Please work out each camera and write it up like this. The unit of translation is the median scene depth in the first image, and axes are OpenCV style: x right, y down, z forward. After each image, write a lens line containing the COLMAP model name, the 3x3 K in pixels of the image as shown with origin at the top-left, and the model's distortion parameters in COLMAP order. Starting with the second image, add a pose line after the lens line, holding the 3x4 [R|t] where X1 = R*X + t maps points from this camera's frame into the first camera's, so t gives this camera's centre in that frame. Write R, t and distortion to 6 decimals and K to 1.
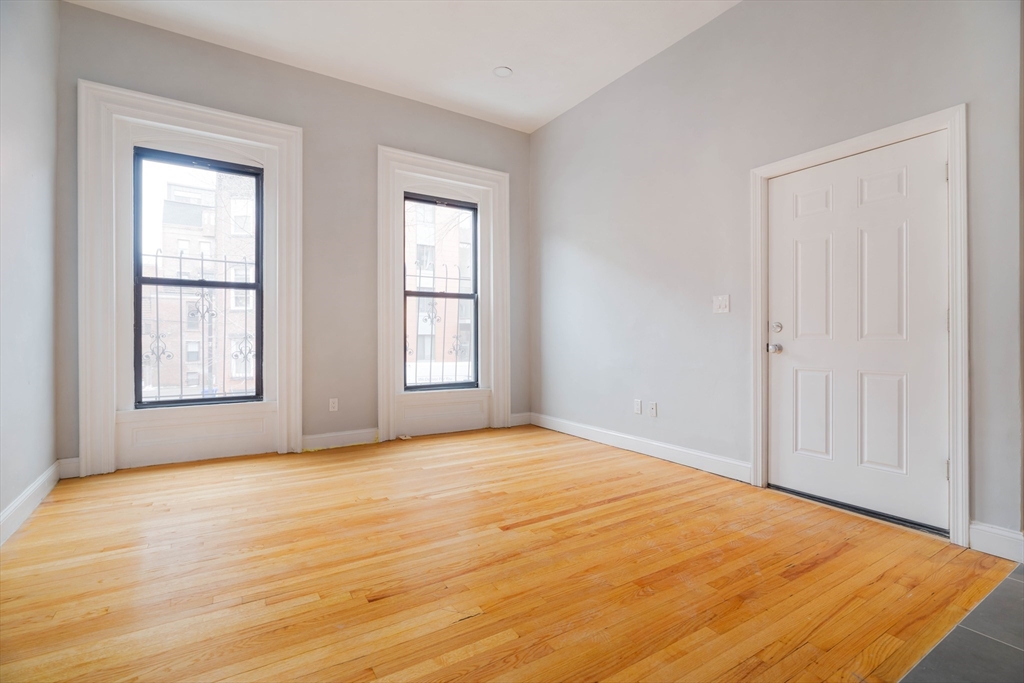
lens RADIAL K [[462.1, 0, 512.8], [0, 462.1, 337.2], [0, 0, 1]] dist [-0.005110, 0.002375]
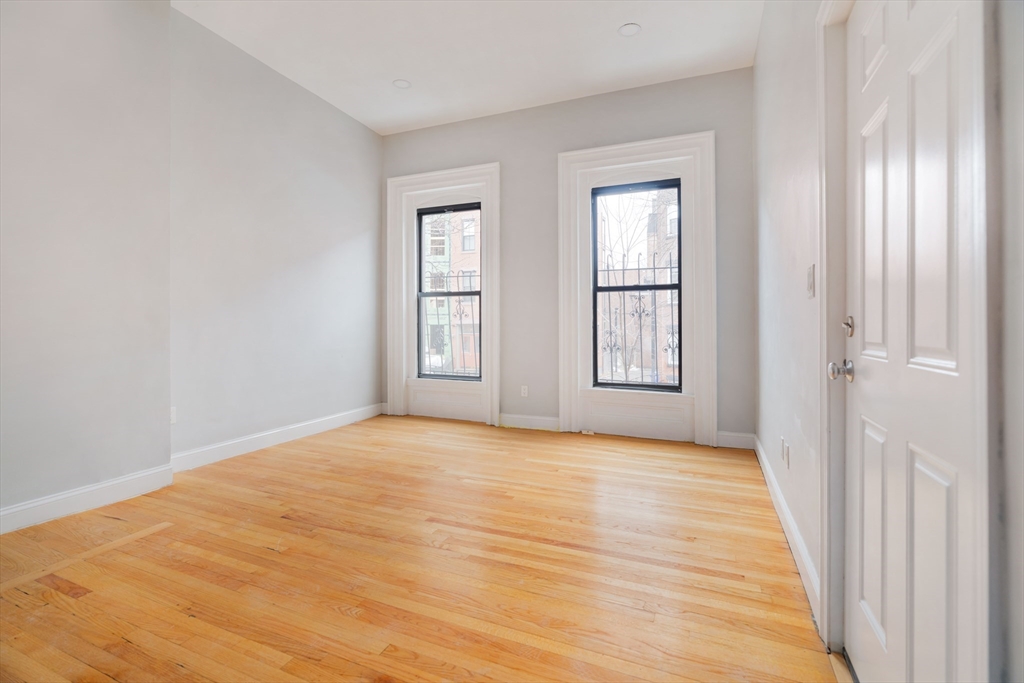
lens RADIAL K [[462.1, 0, 532.9], [0, 462.1, 325.8], [0, 0, 1]] dist [-0.005110, 0.002375]
pose [[0.581175, -0.005809, -0.813758, 0.540933], [-0.008300, 0.999880, -0.013065, -0.001521], [0.813736, 0.014347, 0.581057, 0.333474]]
